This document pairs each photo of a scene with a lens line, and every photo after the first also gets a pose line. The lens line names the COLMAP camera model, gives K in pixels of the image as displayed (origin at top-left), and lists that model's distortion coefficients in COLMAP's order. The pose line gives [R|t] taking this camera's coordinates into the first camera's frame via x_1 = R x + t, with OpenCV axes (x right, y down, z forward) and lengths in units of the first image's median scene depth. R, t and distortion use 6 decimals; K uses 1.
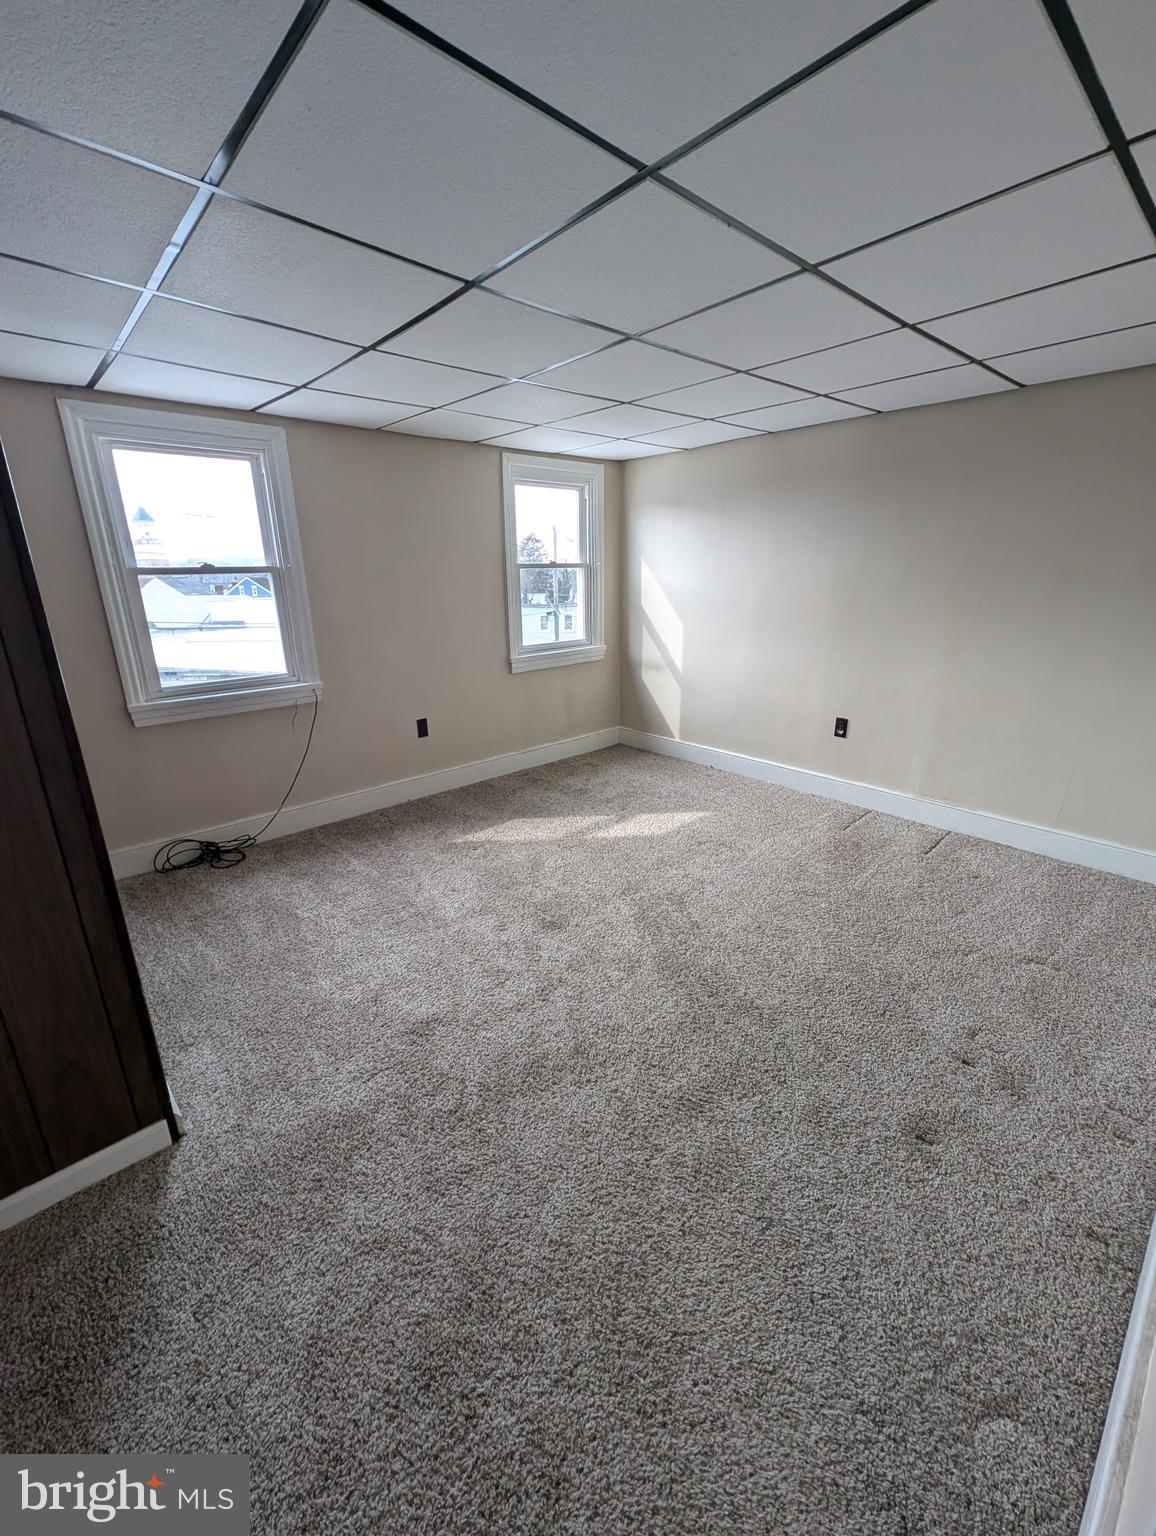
lens RADIAL K [[629.9, 0, 578.0], [0, 629.9, 768.0], [0, 0, 1]] dist [-0.000514, -0.000404]
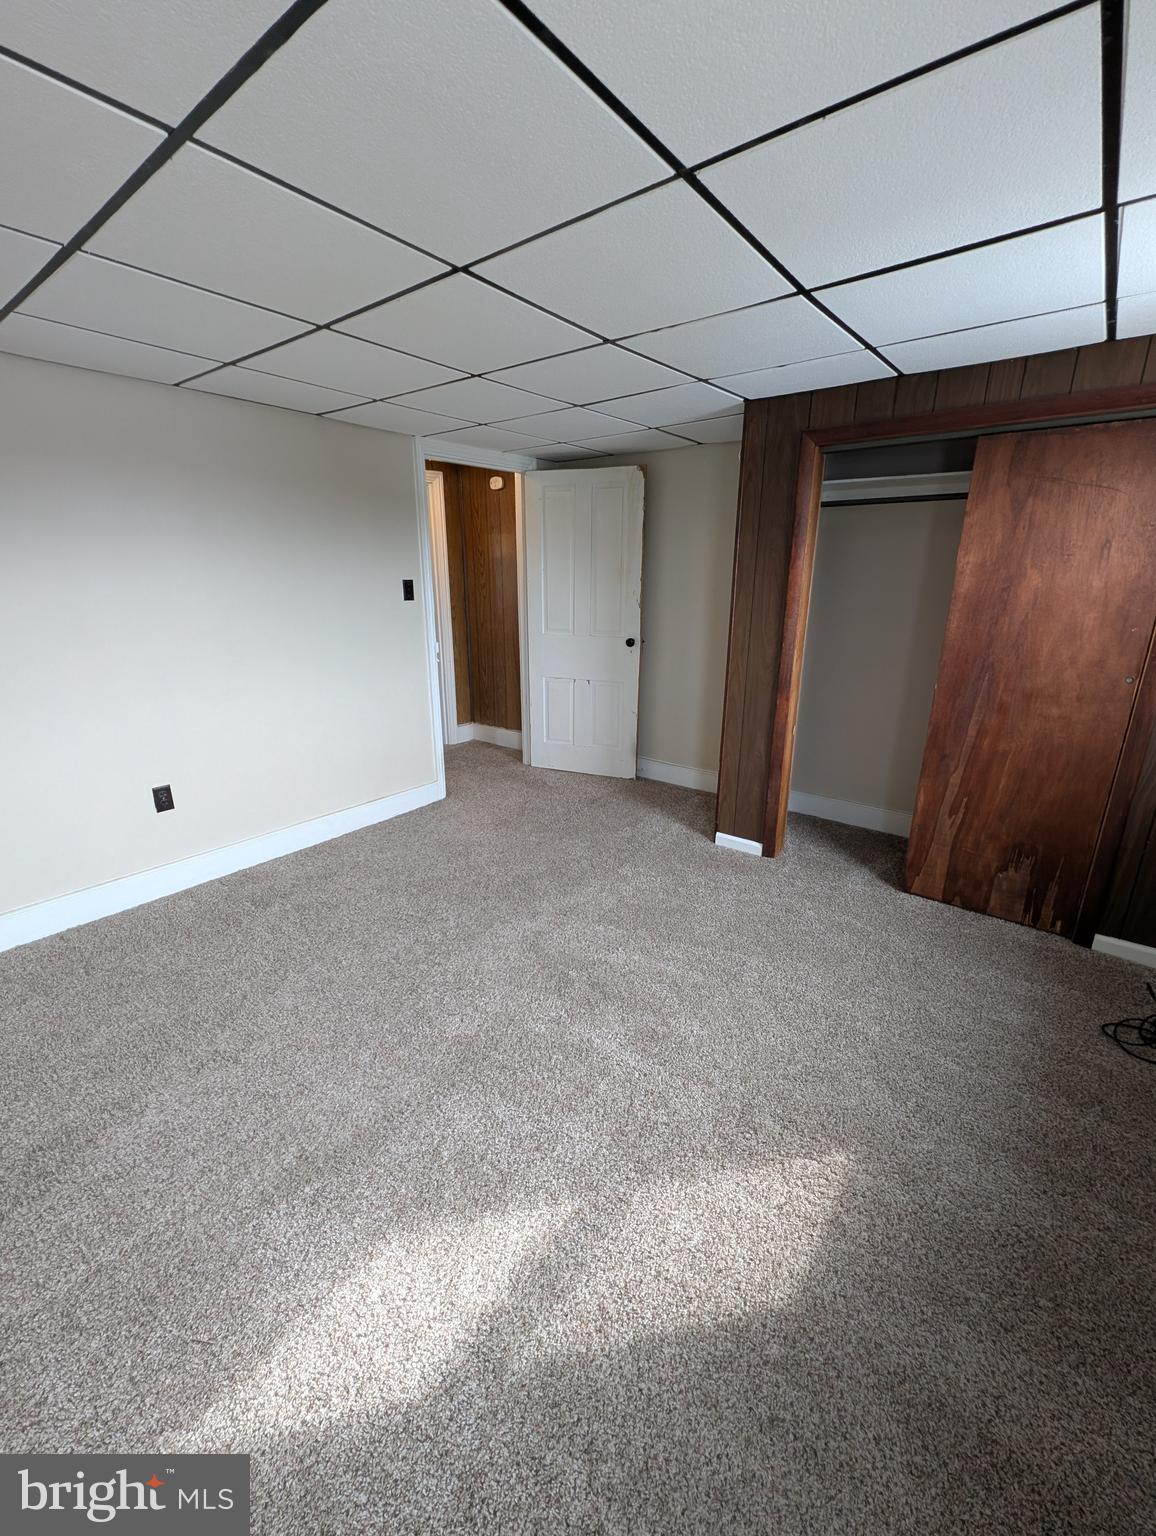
lens RADIAL K [[629.9, 0, 578.0], [0, 629.9, 768.0], [0, 0, 1]] dist [-0.000514, -0.000404]
pose [[-0.987636, 0.055220, -0.146718, 0.050185], [-0.038406, 0.822159, 0.567960, -0.335381], [0.151988, 0.566573, -0.809873, 1.051742]]
